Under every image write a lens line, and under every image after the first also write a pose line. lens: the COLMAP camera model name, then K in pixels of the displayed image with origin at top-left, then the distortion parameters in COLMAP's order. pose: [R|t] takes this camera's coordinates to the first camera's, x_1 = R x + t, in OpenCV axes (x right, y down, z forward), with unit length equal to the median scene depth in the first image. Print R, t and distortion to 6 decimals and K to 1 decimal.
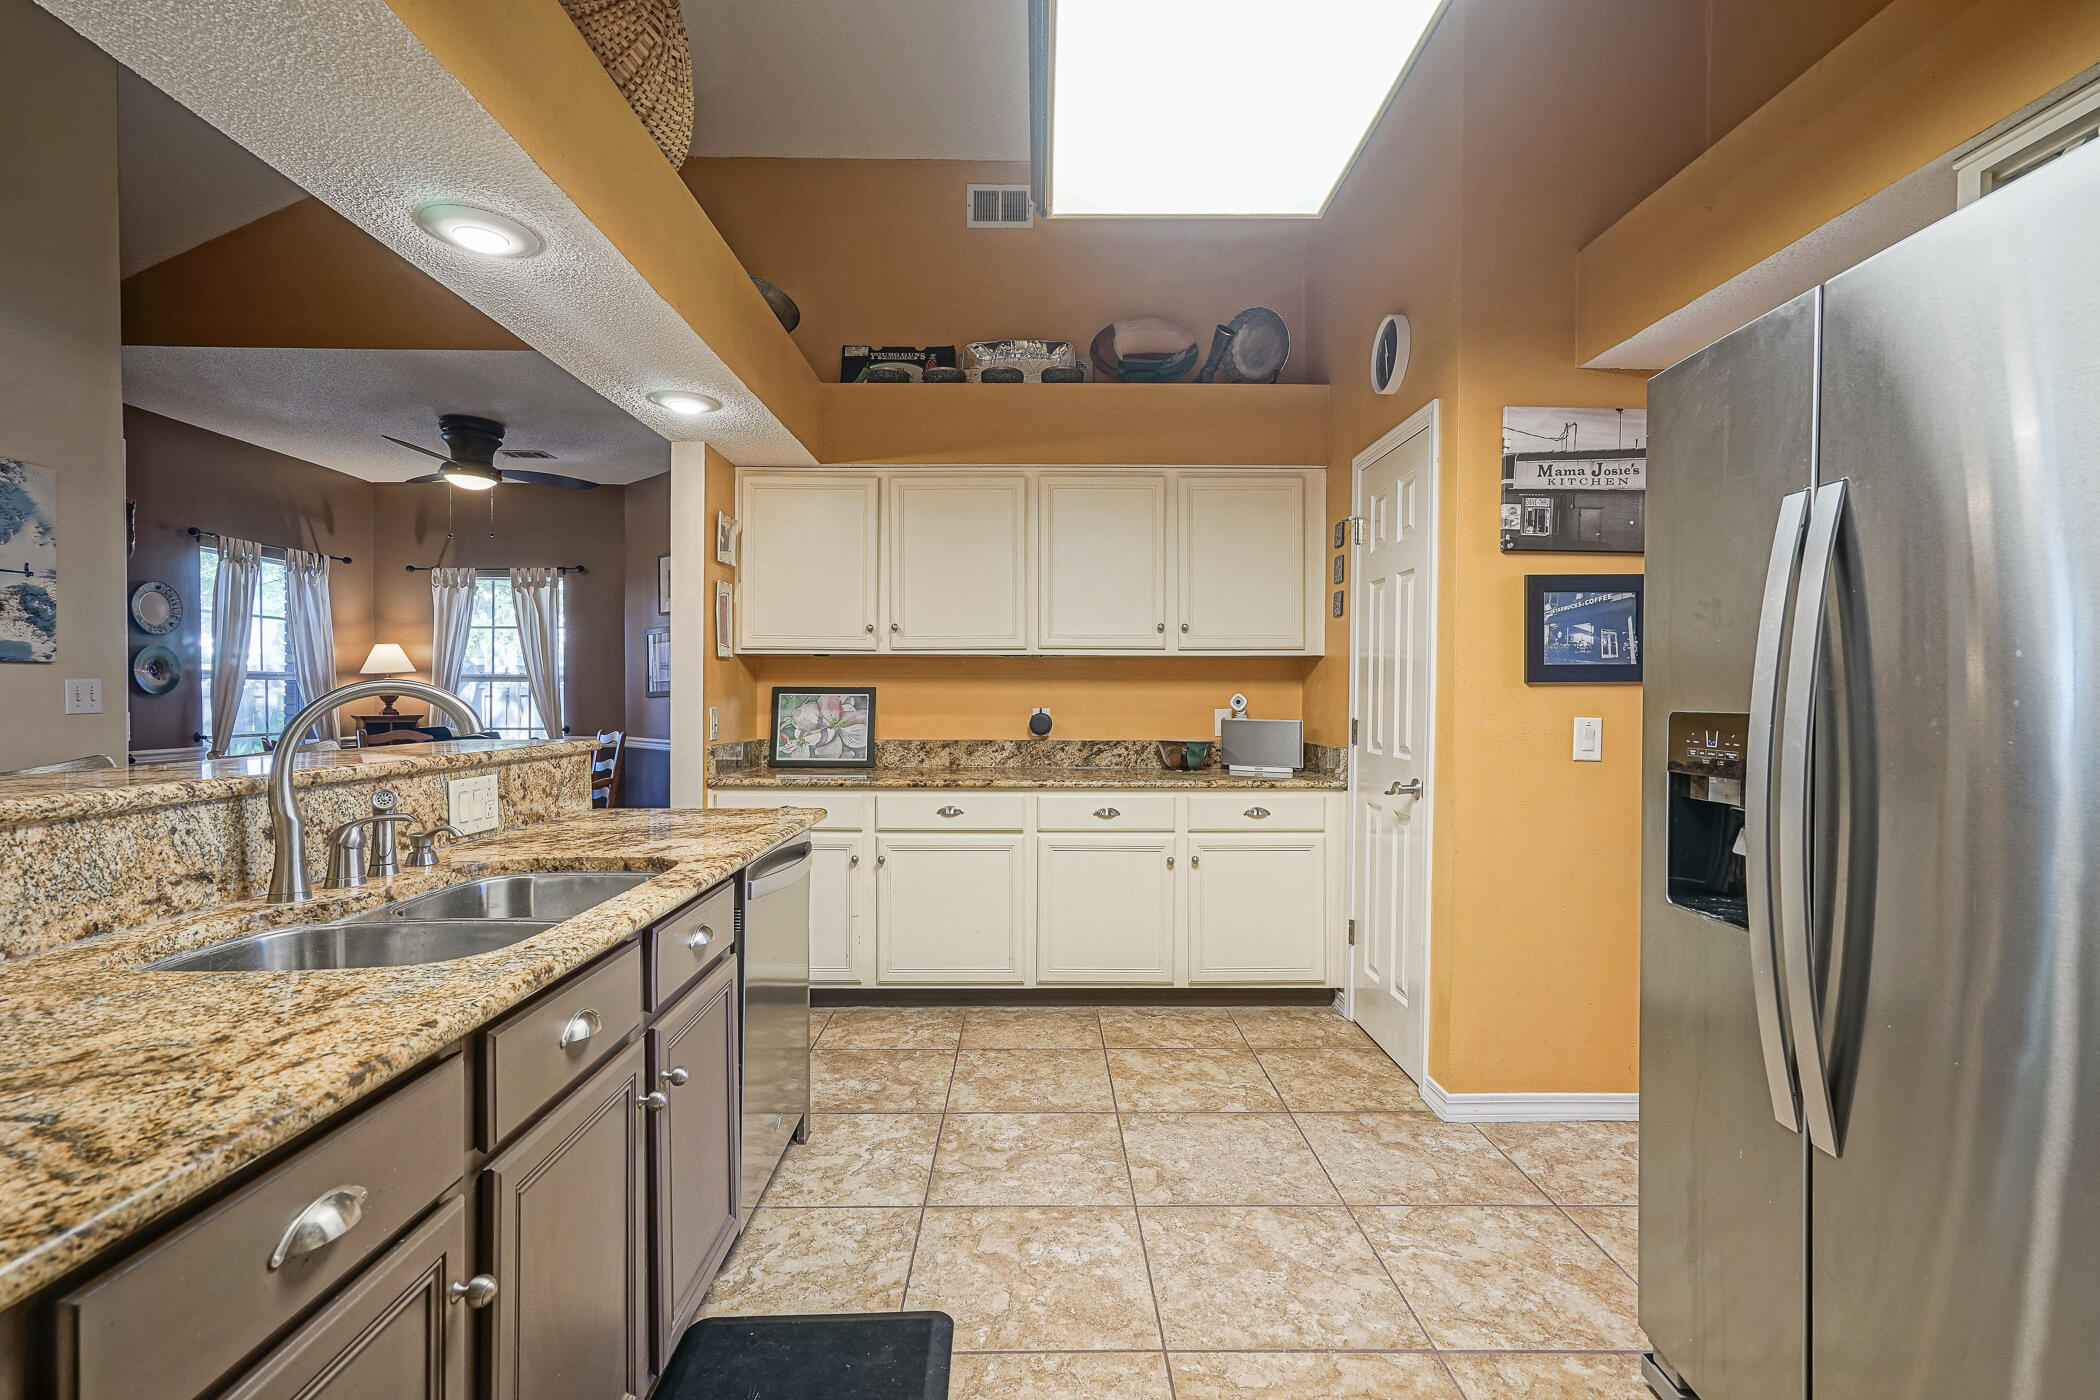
lens RADIAL K [[939.1, 0, 1044.3], [0, 939.1, 696.8], [0, 0, 1]] dist [-0.015391, 0.013151]
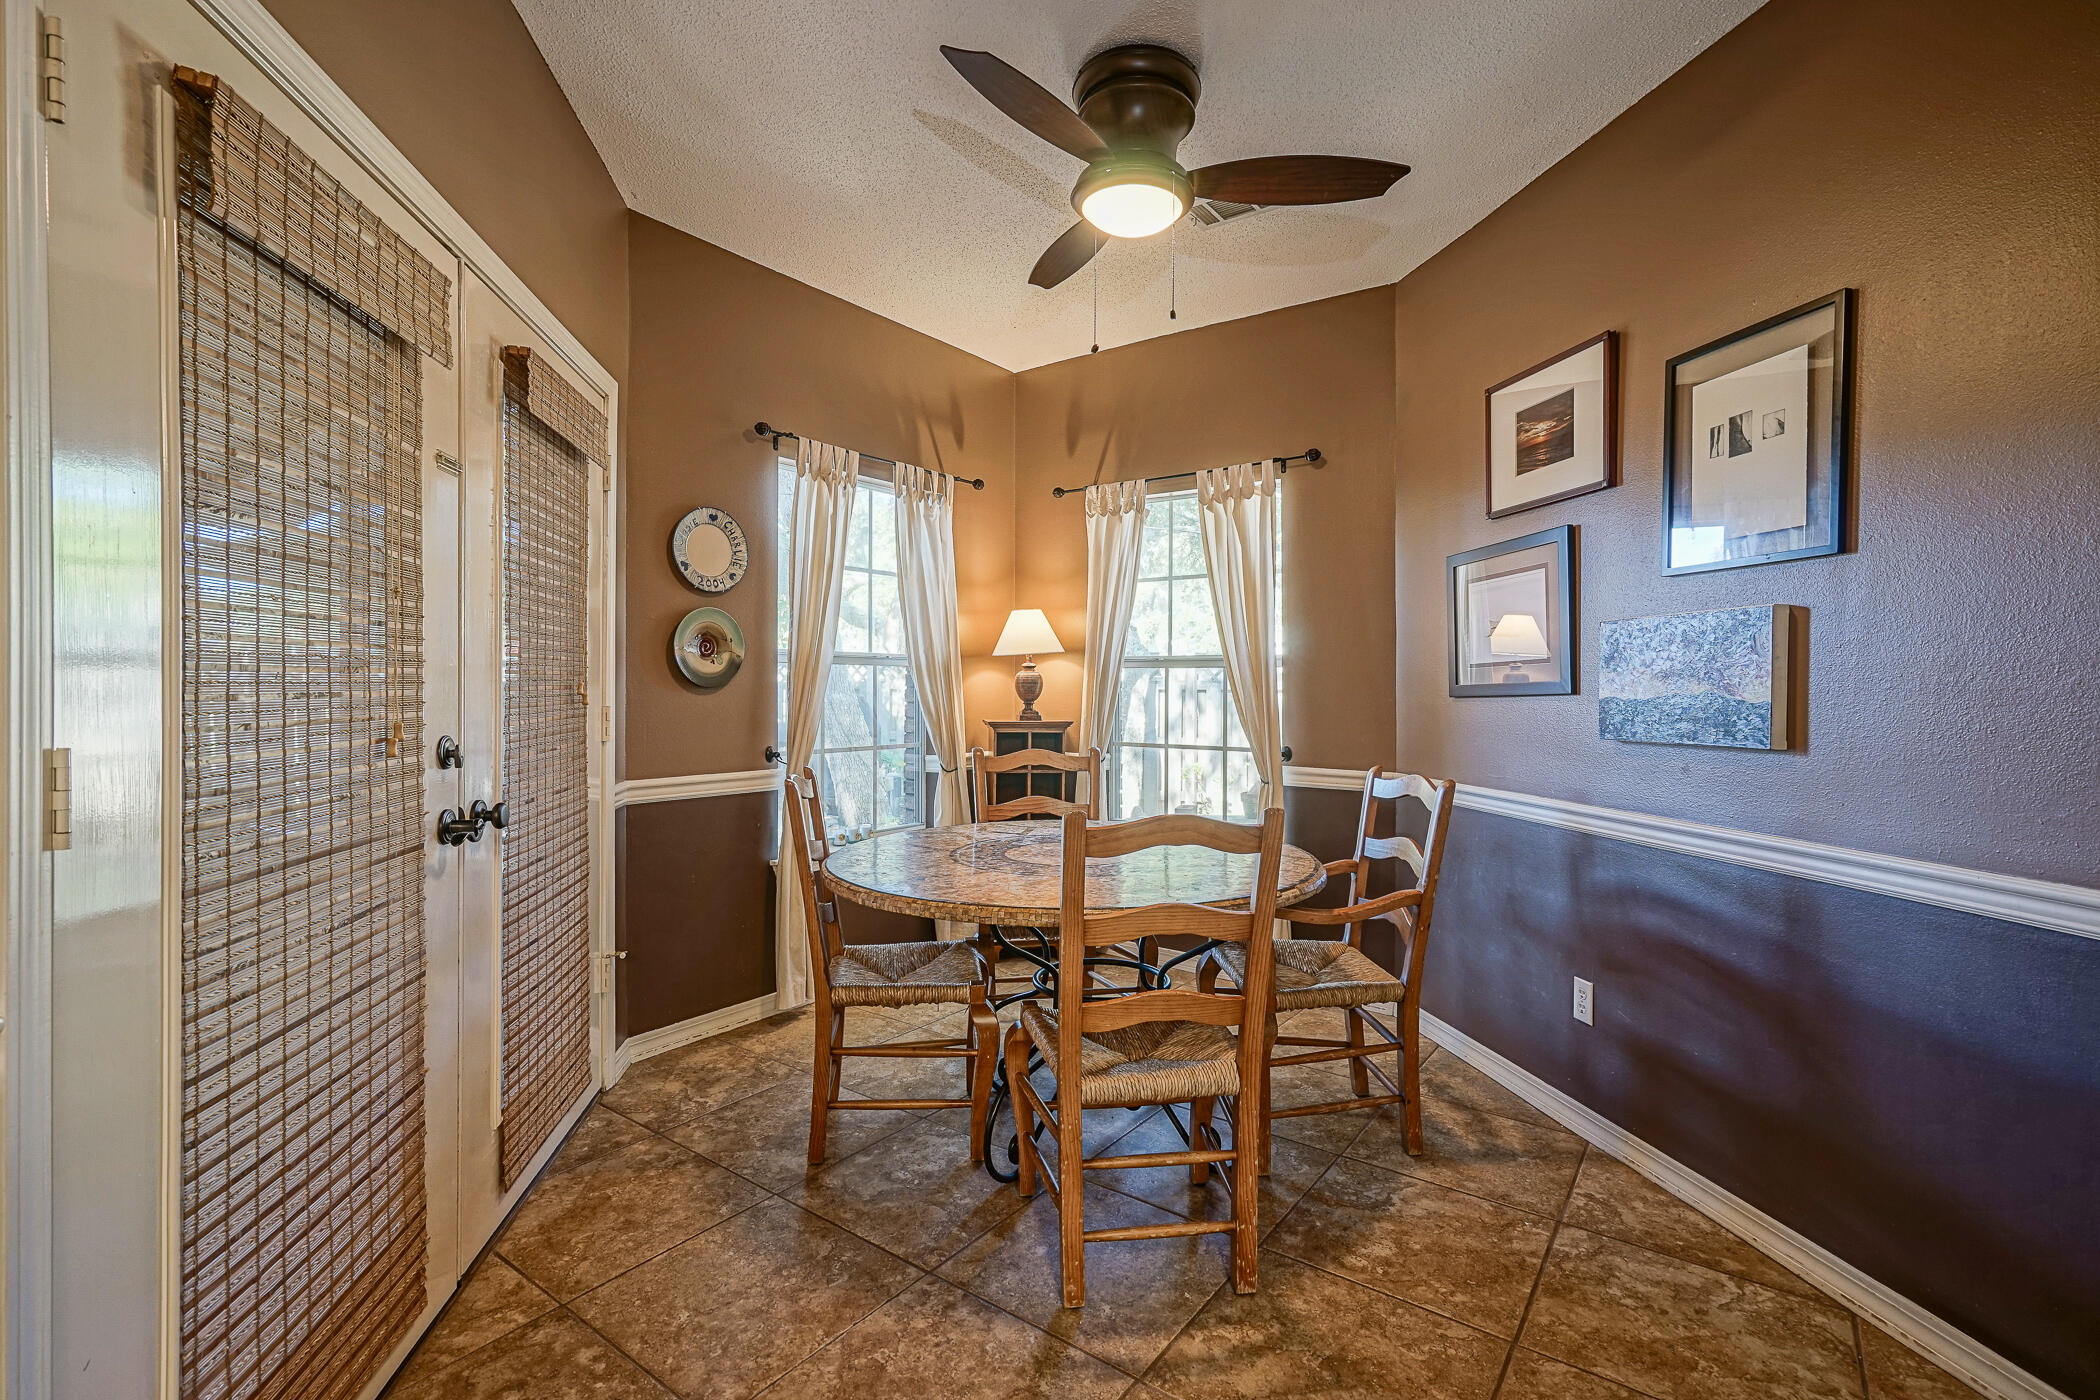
lens RADIAL K [[966.3, 0, 1048.9], [0, 966.3, 677.8], [0, 0, 1]] dist [-0.003802, 0.017425]
pose [[0.796565, -0.004825, -0.604534, -0.287455], [-0.004707, 0.999888, -0.014182, -0.000394], [0.604535, 0.014142, 0.796453, 0.477267]]
